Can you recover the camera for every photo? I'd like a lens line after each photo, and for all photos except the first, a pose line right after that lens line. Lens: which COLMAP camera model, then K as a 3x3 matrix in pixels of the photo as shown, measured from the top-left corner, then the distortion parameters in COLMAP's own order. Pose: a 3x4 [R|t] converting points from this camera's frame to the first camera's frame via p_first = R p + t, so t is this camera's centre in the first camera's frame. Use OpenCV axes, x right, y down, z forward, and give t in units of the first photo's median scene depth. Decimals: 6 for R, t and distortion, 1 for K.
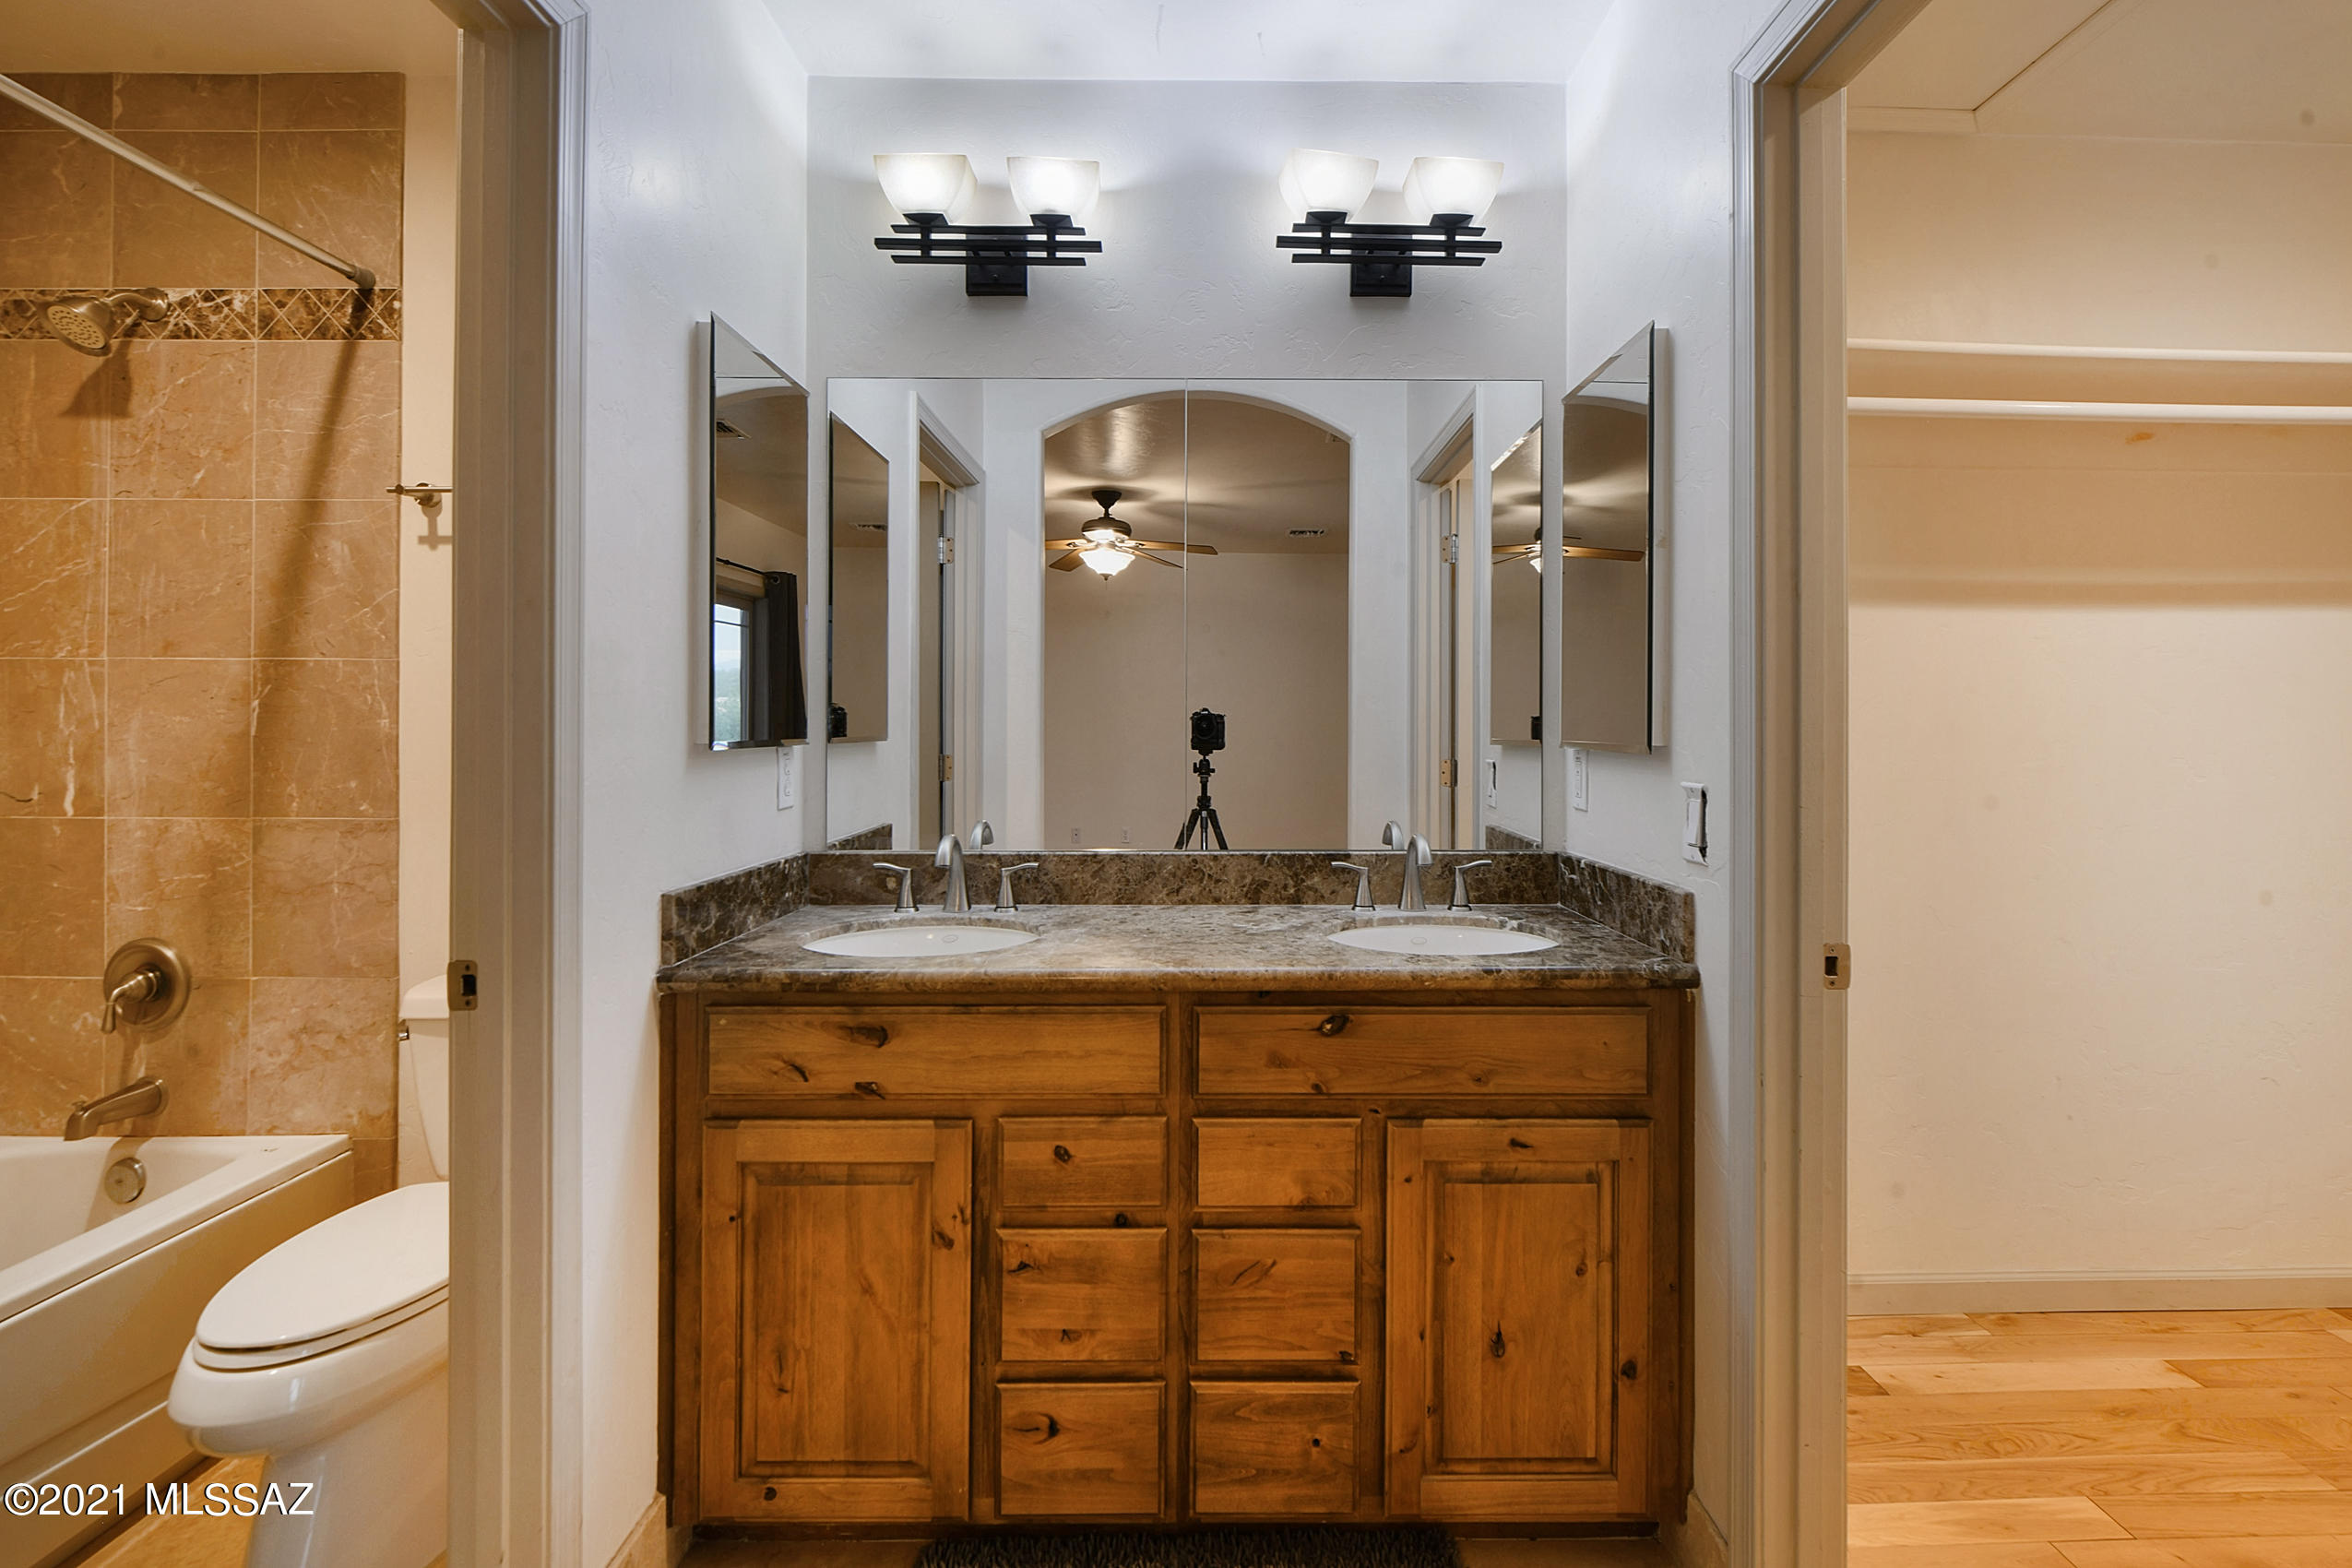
lens RADIAL K [[1019.5, 0, 1209.3], [0, 1019.5, 723.3], [0, 0, 1]] dist [-0.000237, -0.000431]
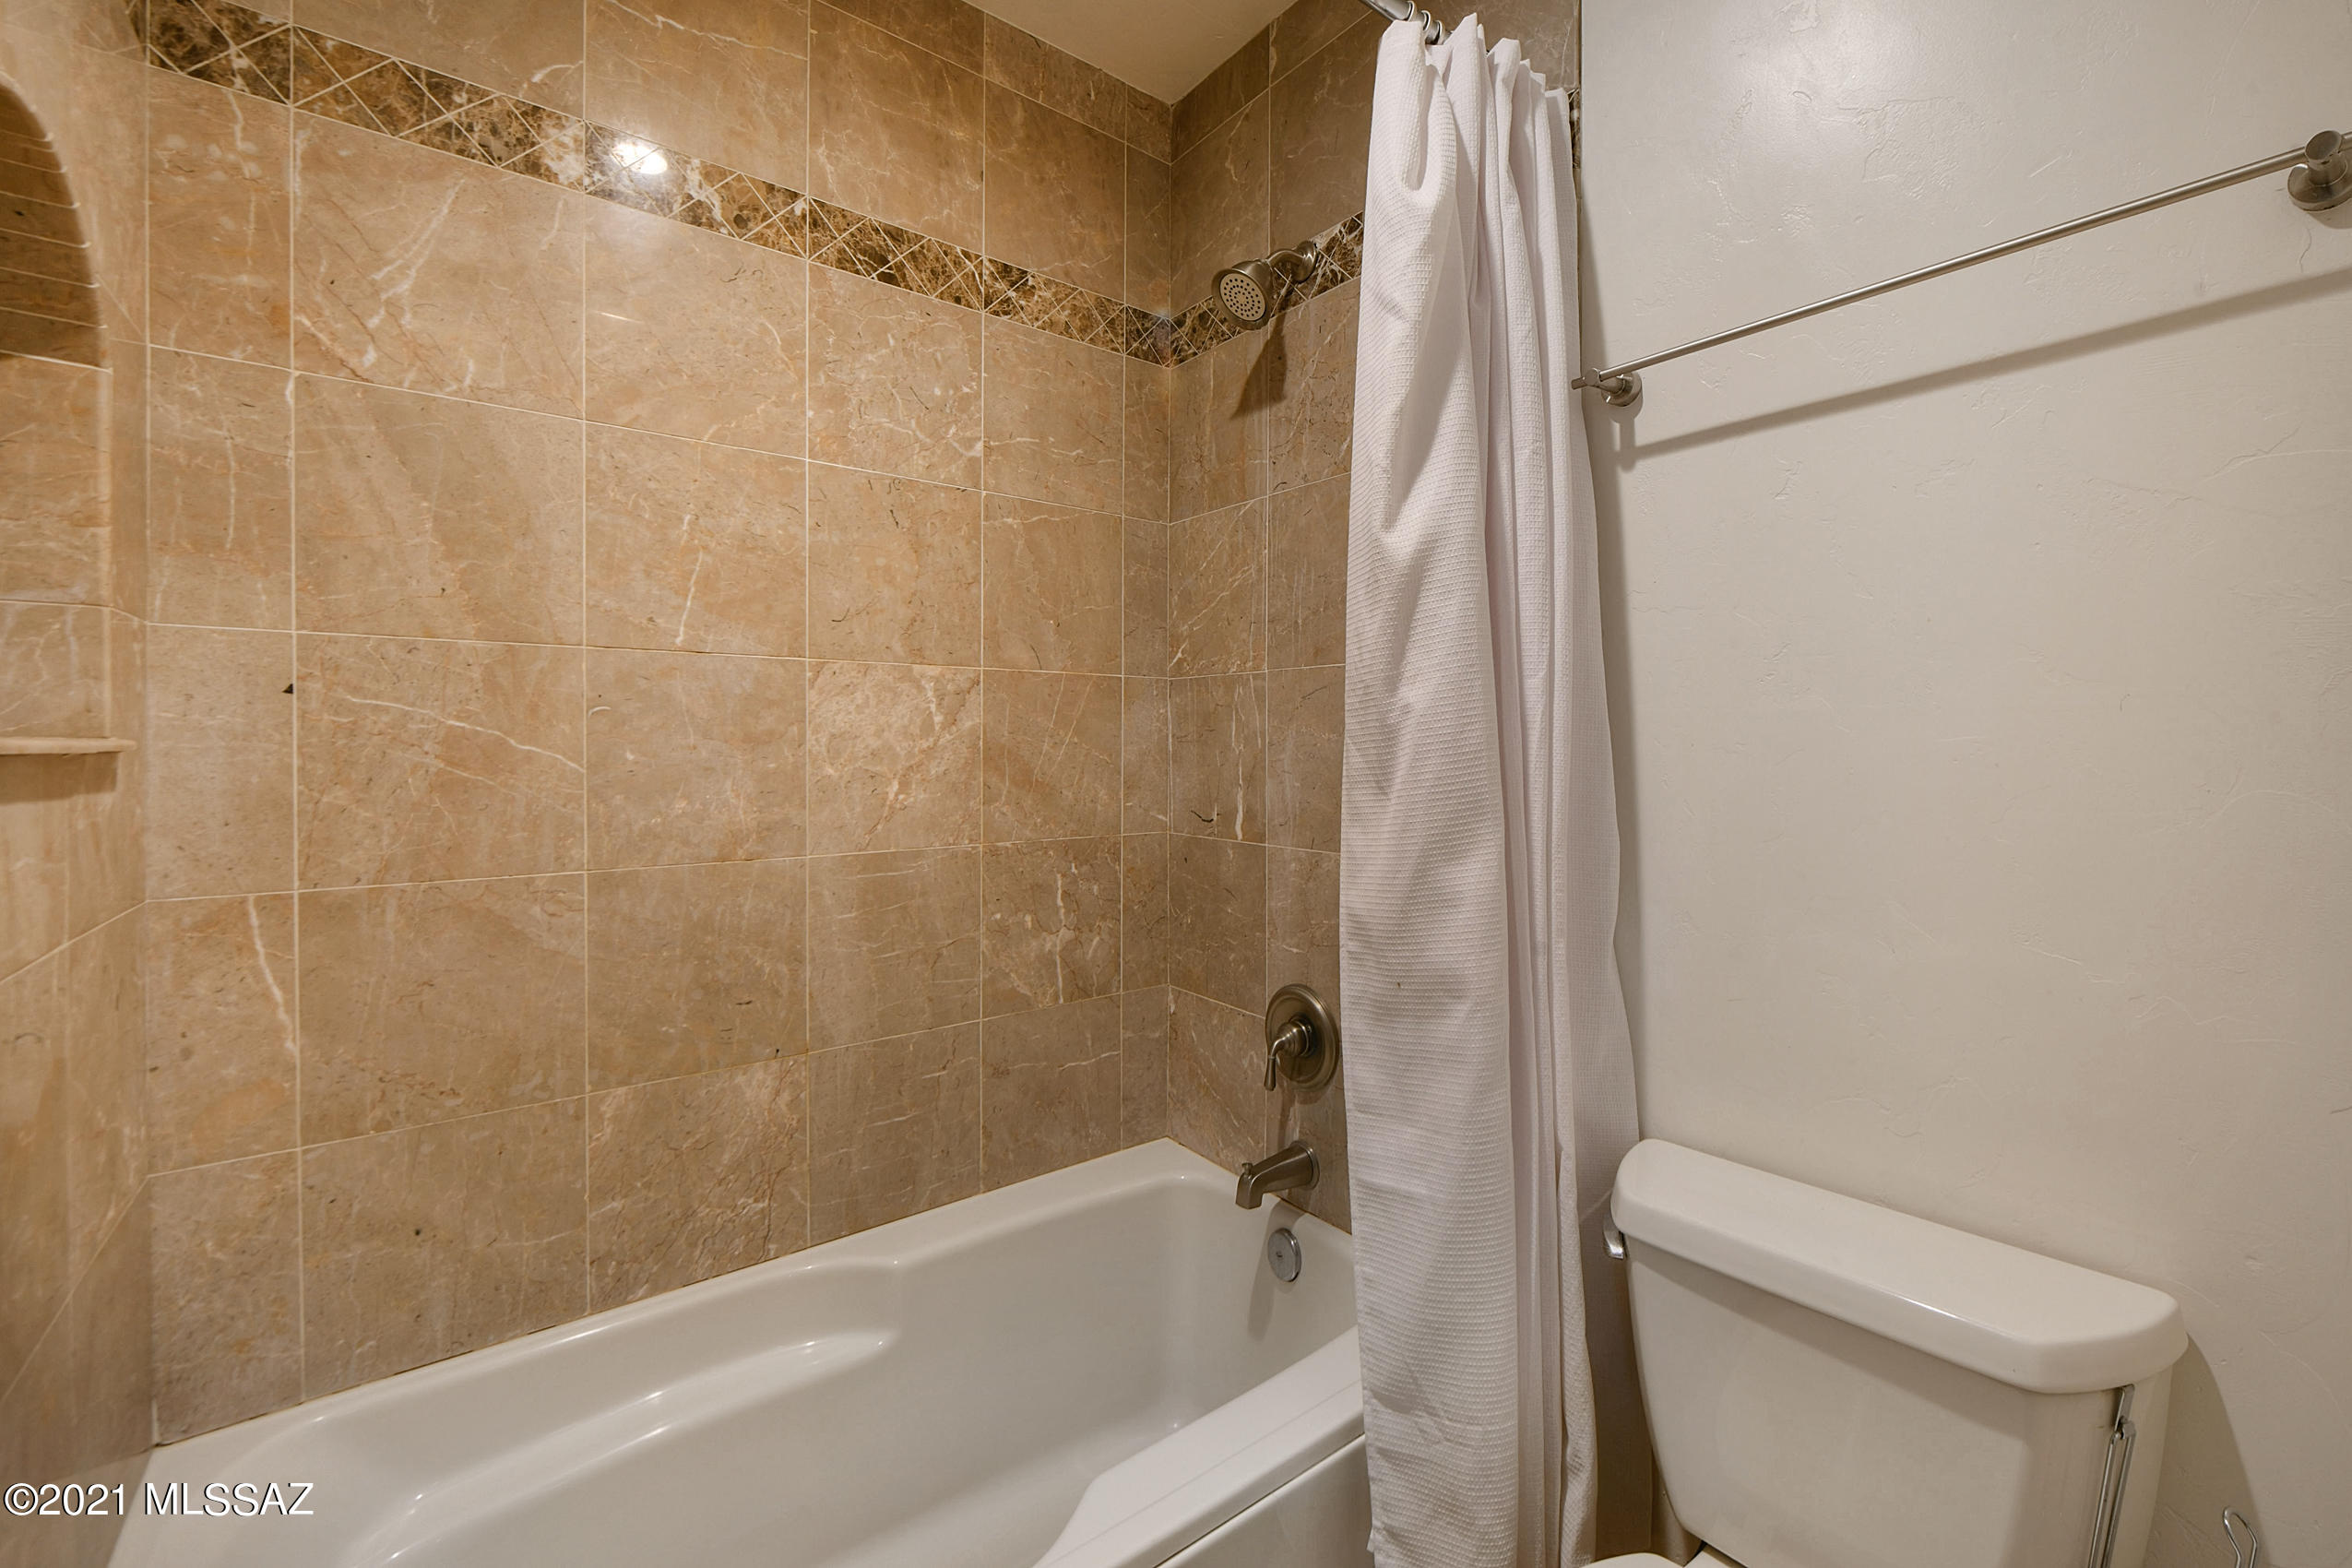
lens RADIAL K [[901.4, 0, 1180.6], [0, 901.4, 750.7], [0, 0, 1]] dist [-0.011363, 0.000064]
pose [[0.638506, 0.004094, -0.769606, -0.517368], [0.003608, 0.999959, 0.008313, 0.000877], [0.769609, -0.008085, 0.638465, 0.430070]]
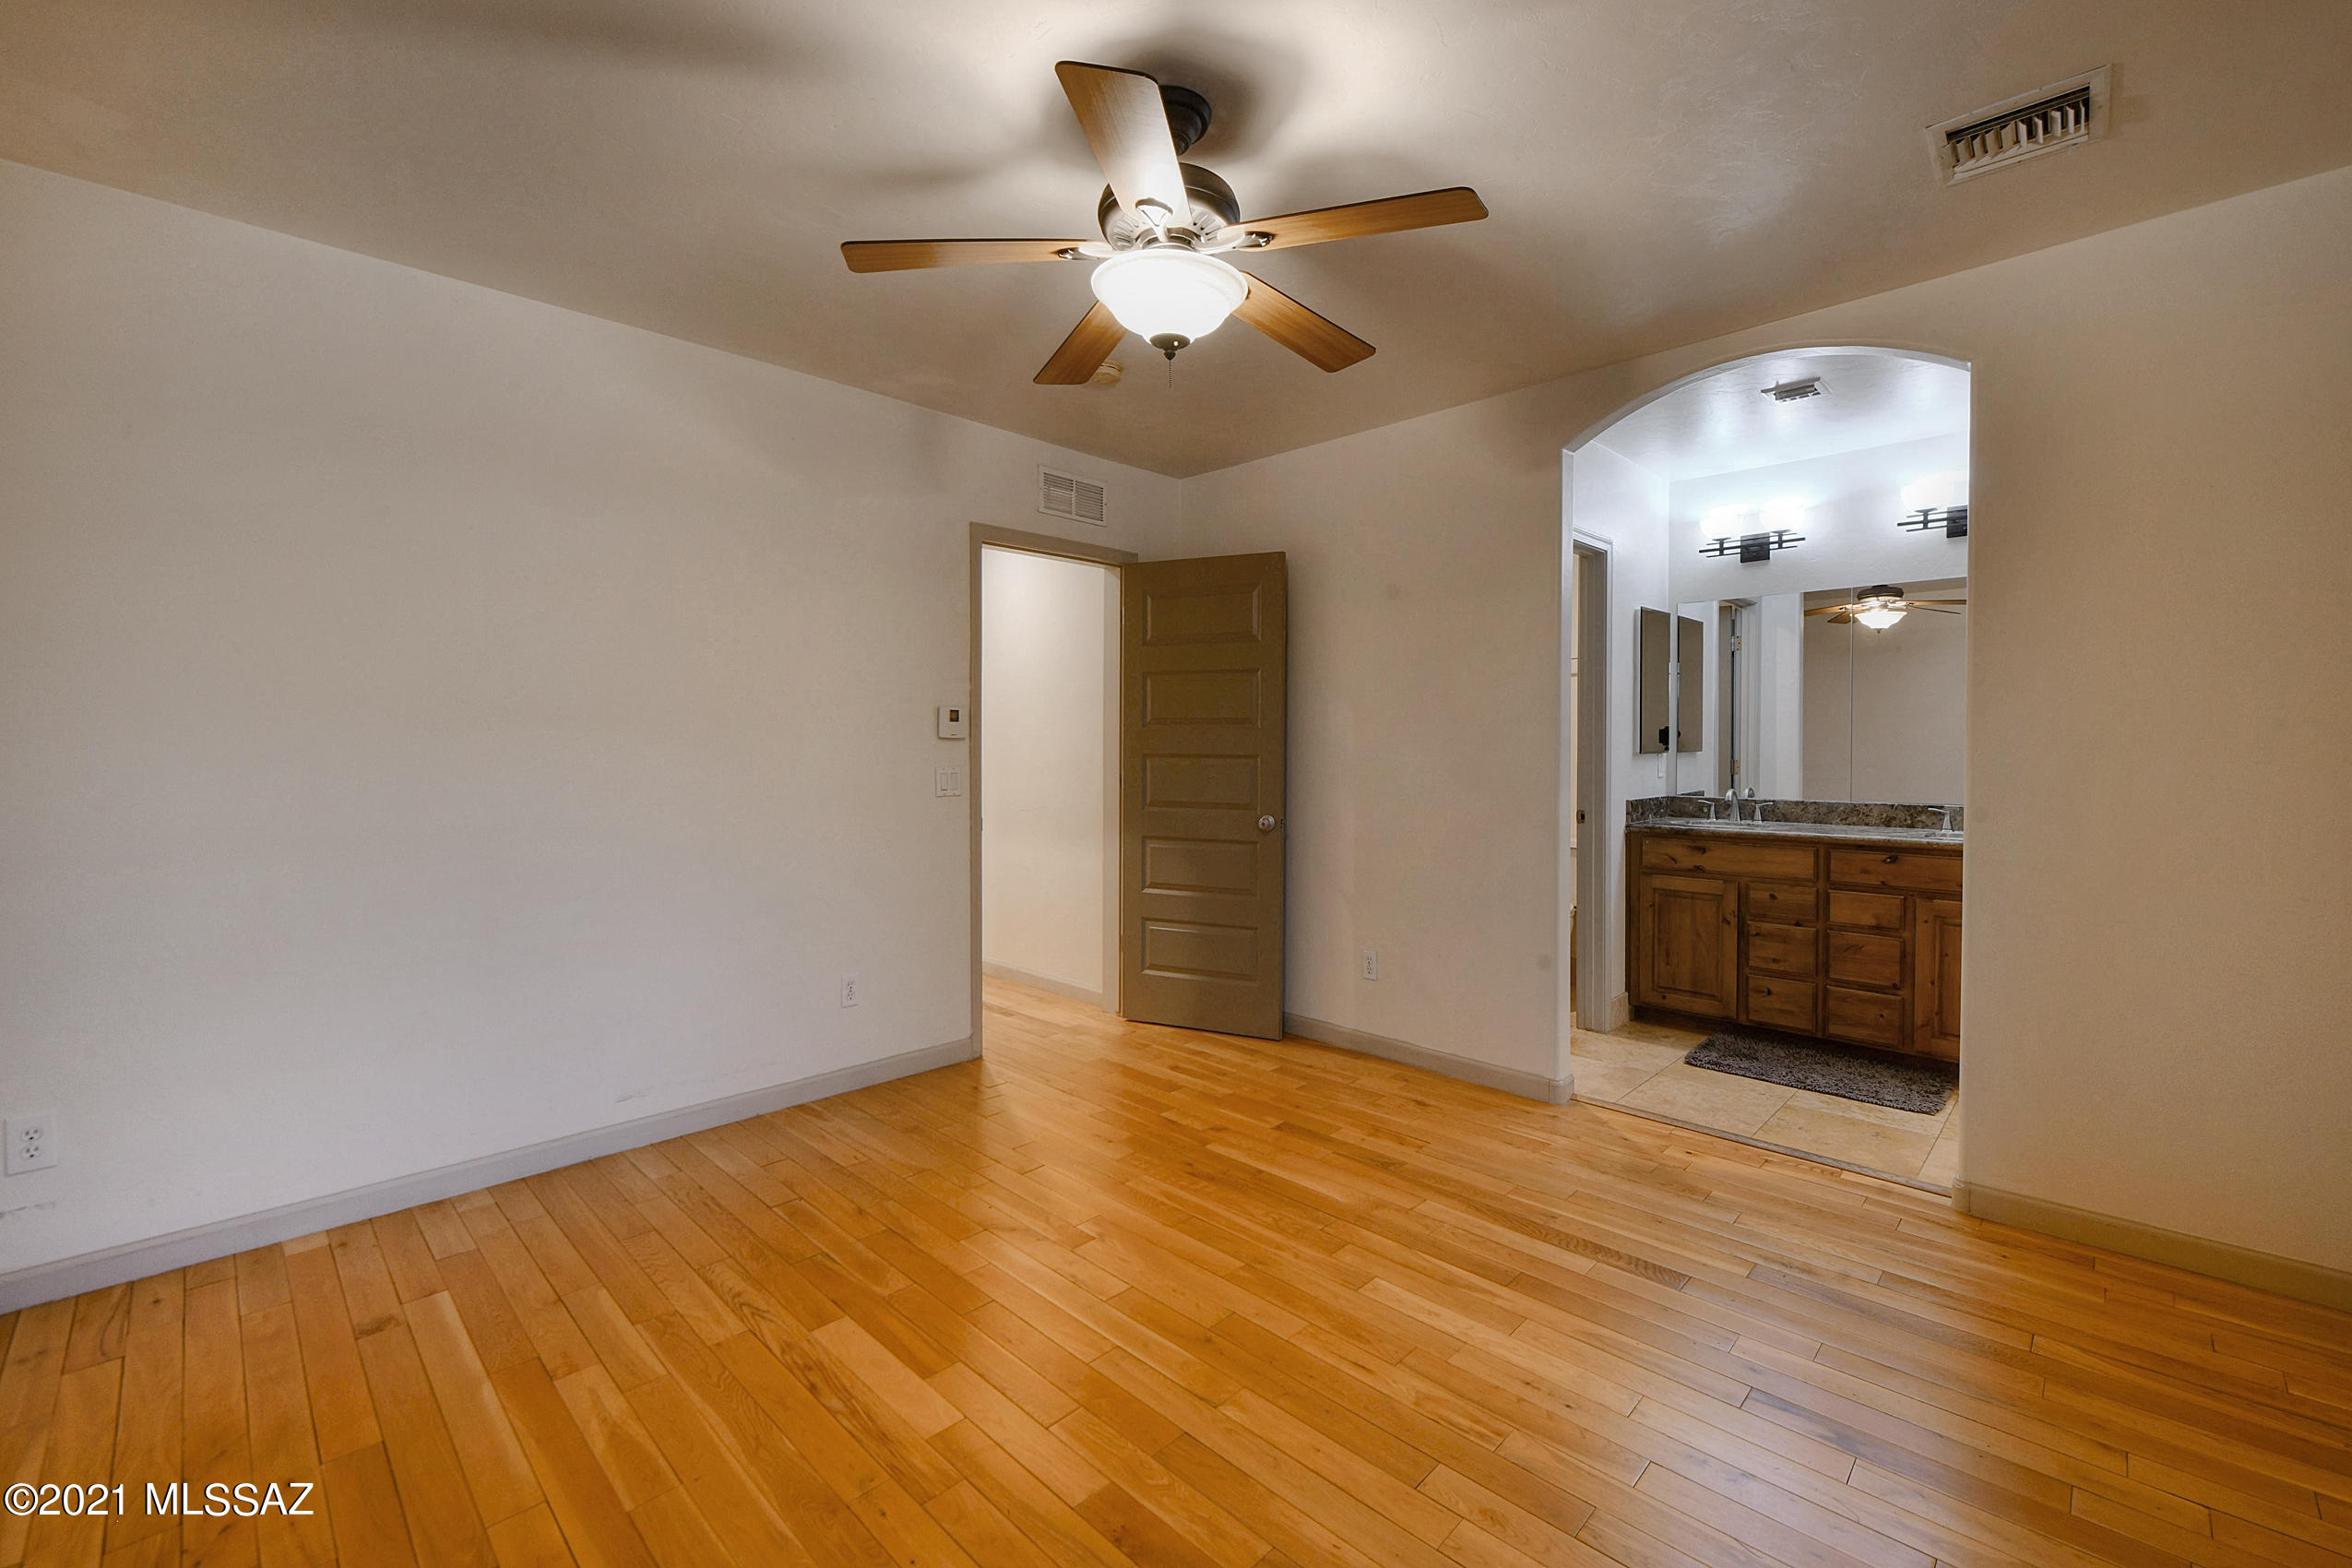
lens RADIAL K [[980.4, 0, 1171.1], [0, 980.4, 751.1], [0, 0, 1]] dist [0.001036, -0.000047]
pose [[0.702088, 0.002552, -0.712086, 0.465147], [0.004667, 0.999956, 0.008185, -0.009318], [0.712075, -0.009069, 0.702044, -1.573769]]
